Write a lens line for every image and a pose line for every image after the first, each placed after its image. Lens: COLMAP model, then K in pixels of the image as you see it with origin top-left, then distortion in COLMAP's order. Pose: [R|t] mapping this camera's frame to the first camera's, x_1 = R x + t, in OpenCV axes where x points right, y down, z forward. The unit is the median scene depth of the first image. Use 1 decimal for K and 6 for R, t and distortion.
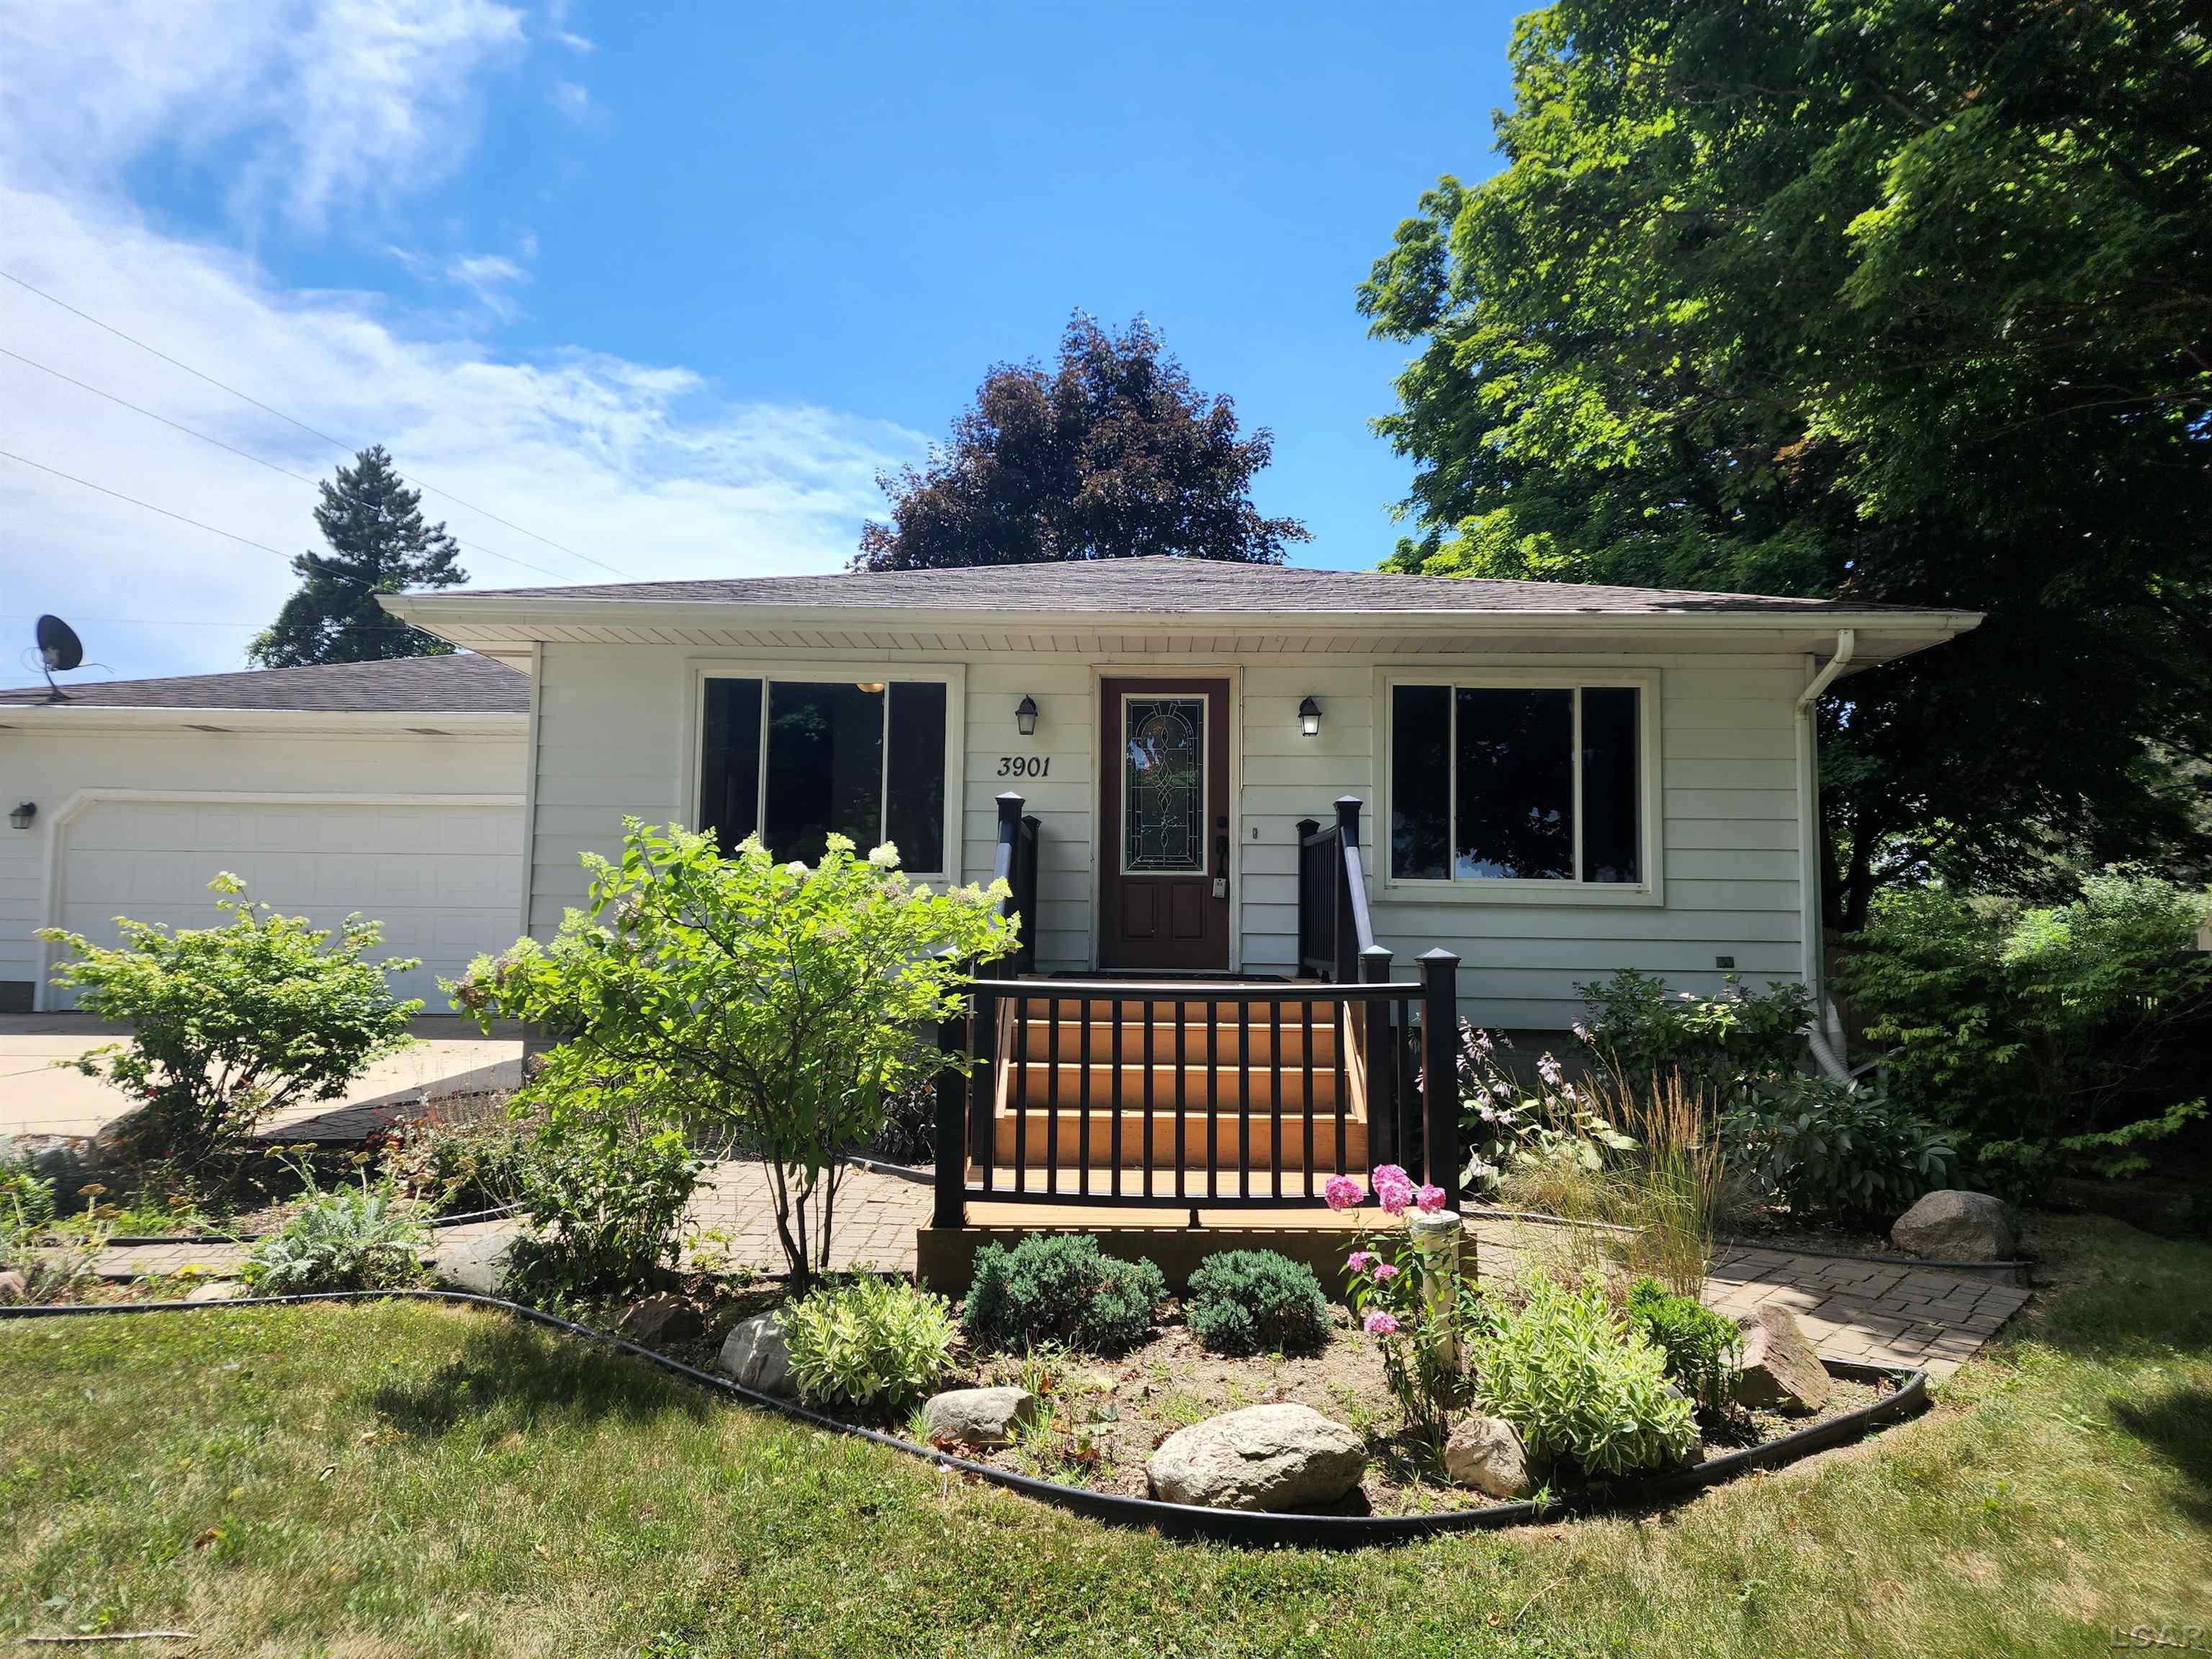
lens RADIAL K [[1460.9, 0, 1106.0], [0, 1460.9, 829.5], [0, 0, 1]] dist [0.066557, -0.030744]
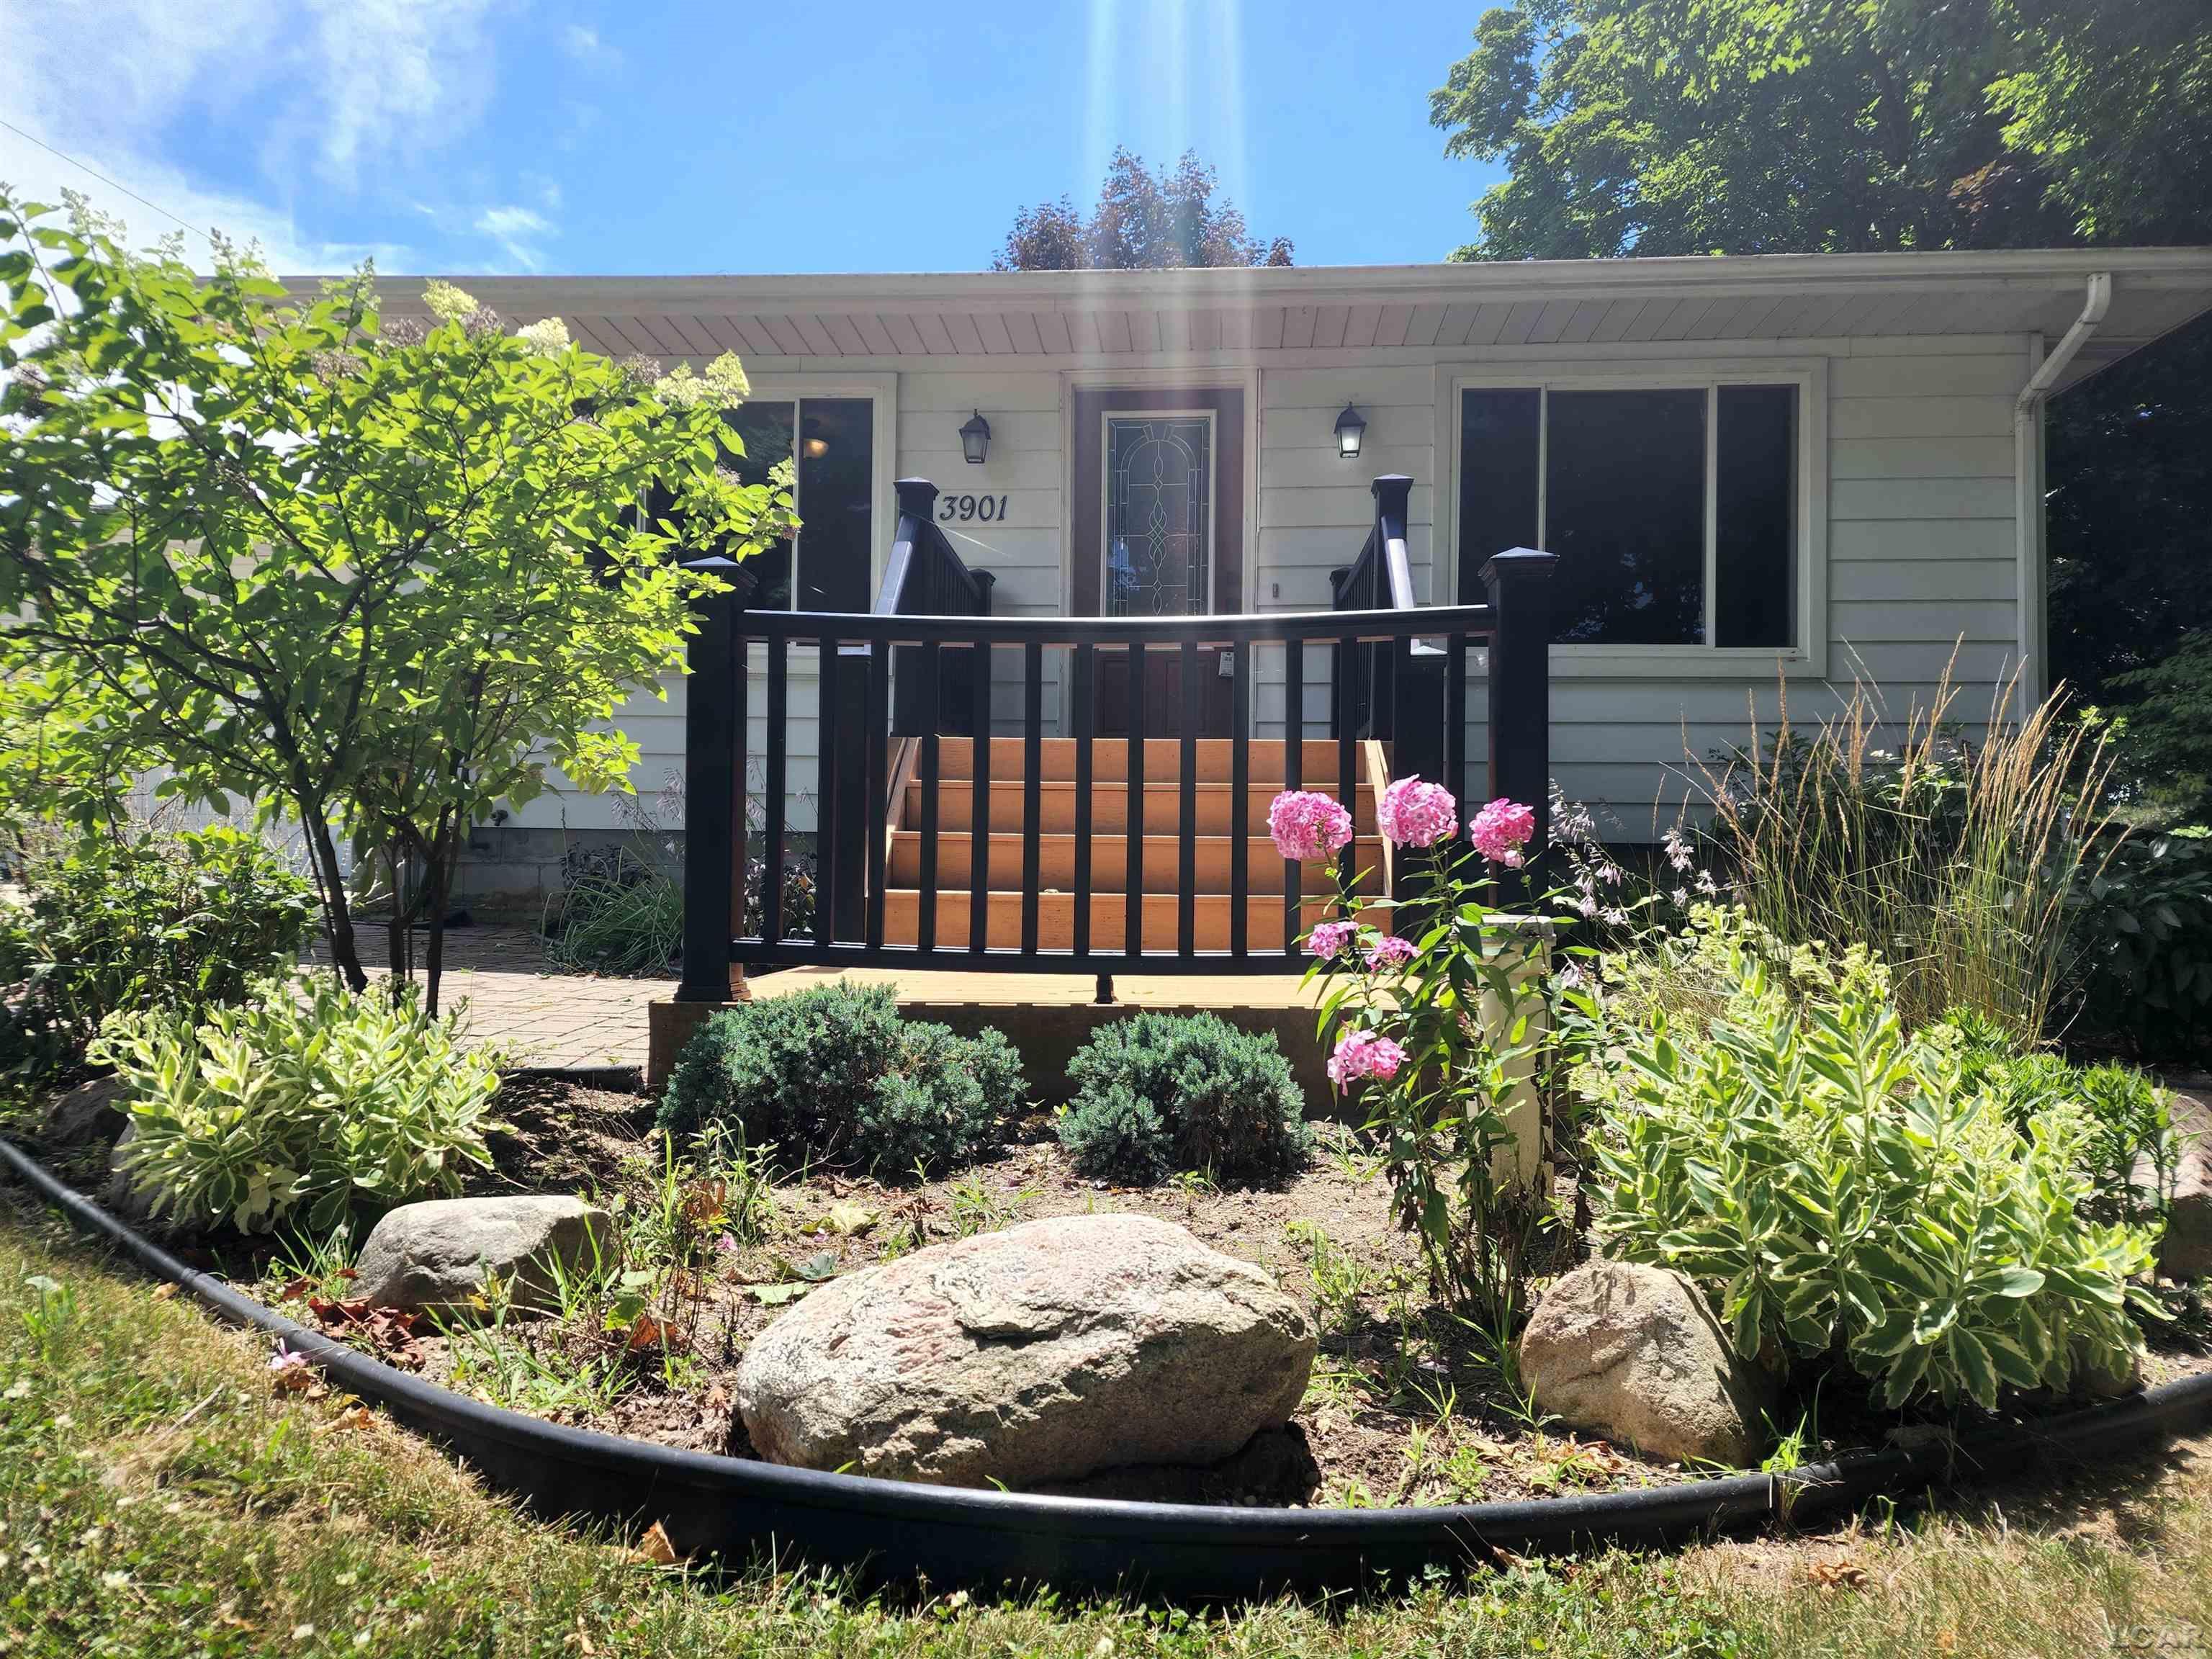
lens RADIAL K [[1420.9, 0, 1106.0], [0, 1420.9, 829.5], [0, 0, 1]] dist [0.074032, -0.058502]
pose [[0.998313, 0.002050, -0.058022, 0.139356], [-0.000725, 0.999739, 0.022850, 0.272155], [0.058054, -0.022770, 0.998054, 0.607516]]
